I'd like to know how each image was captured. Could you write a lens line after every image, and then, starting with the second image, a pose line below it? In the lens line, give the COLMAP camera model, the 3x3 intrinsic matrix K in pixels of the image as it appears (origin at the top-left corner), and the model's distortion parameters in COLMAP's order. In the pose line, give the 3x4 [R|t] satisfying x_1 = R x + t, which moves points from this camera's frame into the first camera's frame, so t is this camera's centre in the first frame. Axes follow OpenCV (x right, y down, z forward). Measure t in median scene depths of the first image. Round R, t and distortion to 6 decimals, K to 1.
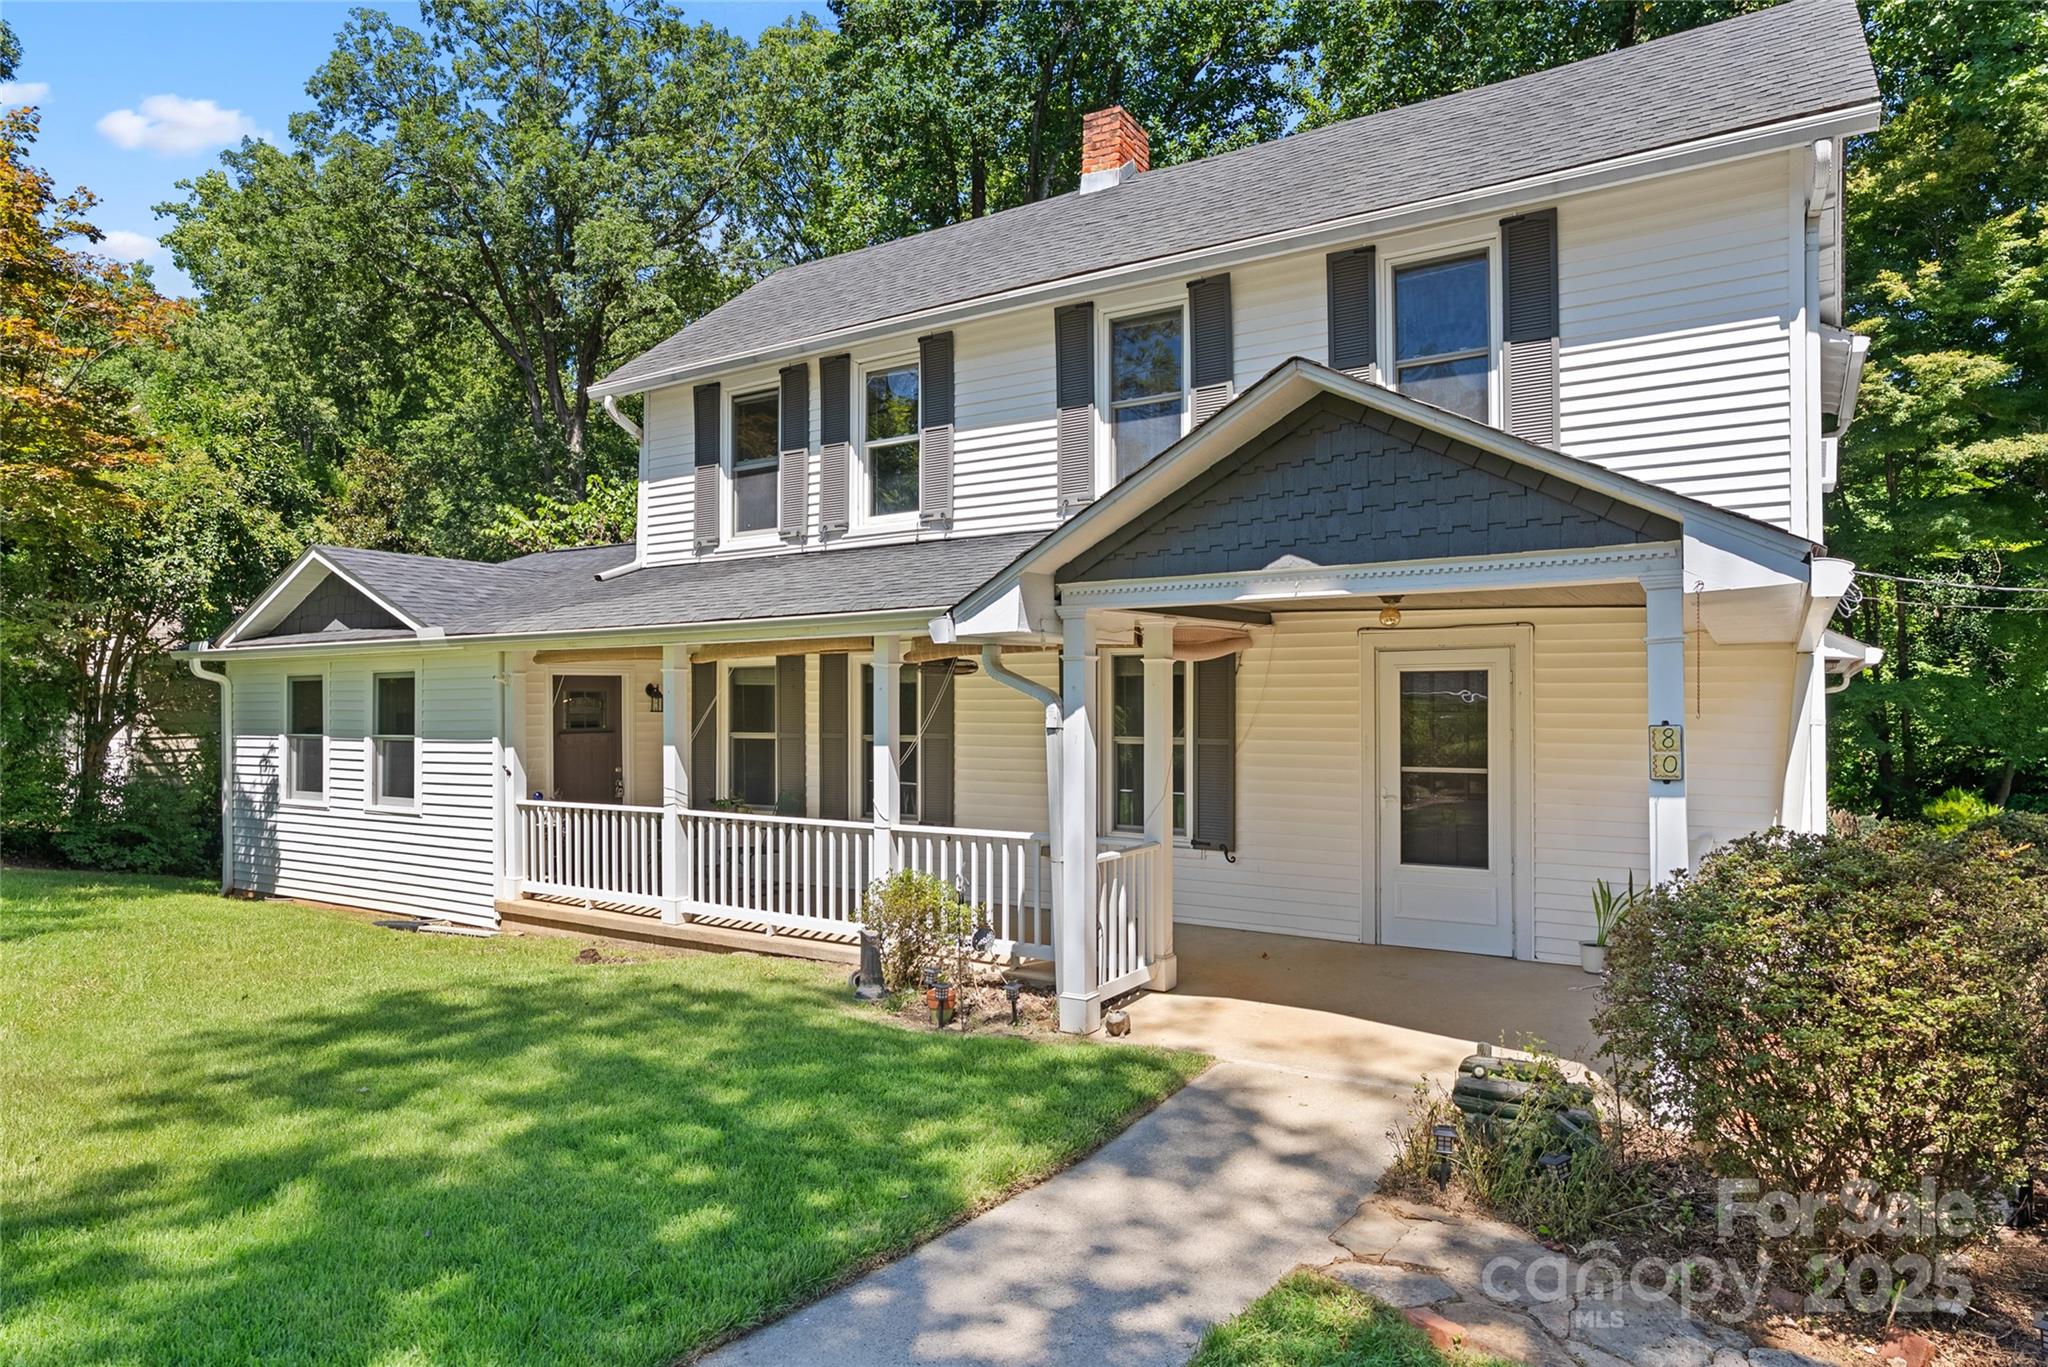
lens RADIAL K [[1160.7, 0, 1024.0], [0, 1160.7, 683.5], [0, 0, 1]] dist [-0.007043, 0.001677]
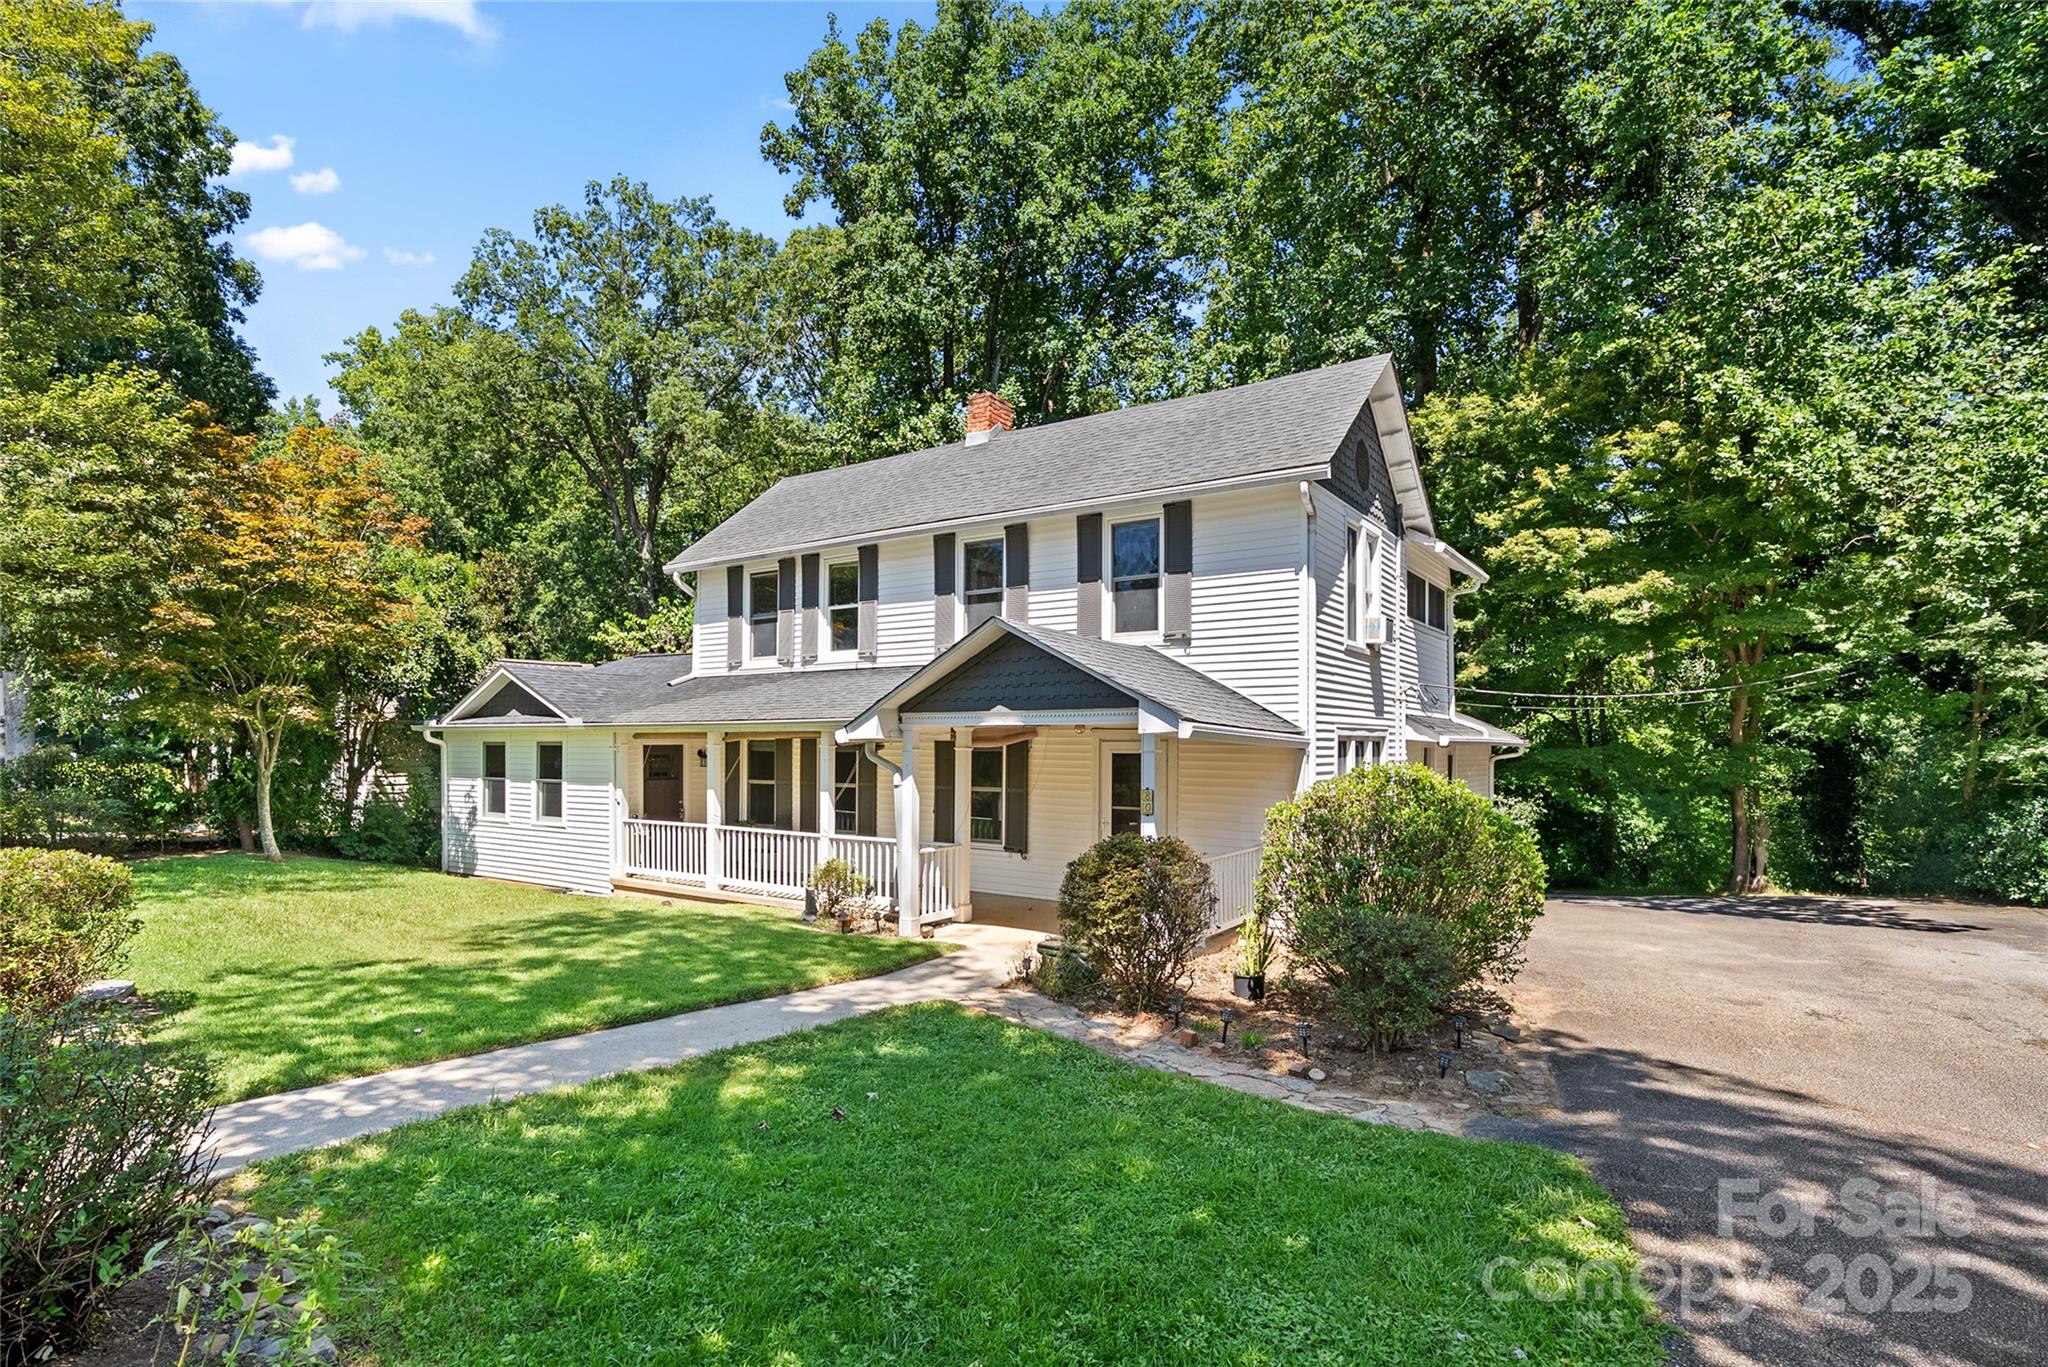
lens RADIAL K [[967.7, 0, 949.2], [0, 967.7, 740.1], [0, 0, 1]] dist [-0.013493, -0.000215]
pose [[0.998118, 0.008347, -0.060757, 0.109235], [-0.007768, 0.999922, 0.009762, -0.028478], [0.060834, -0.009272, 0.998105, -0.334150]]
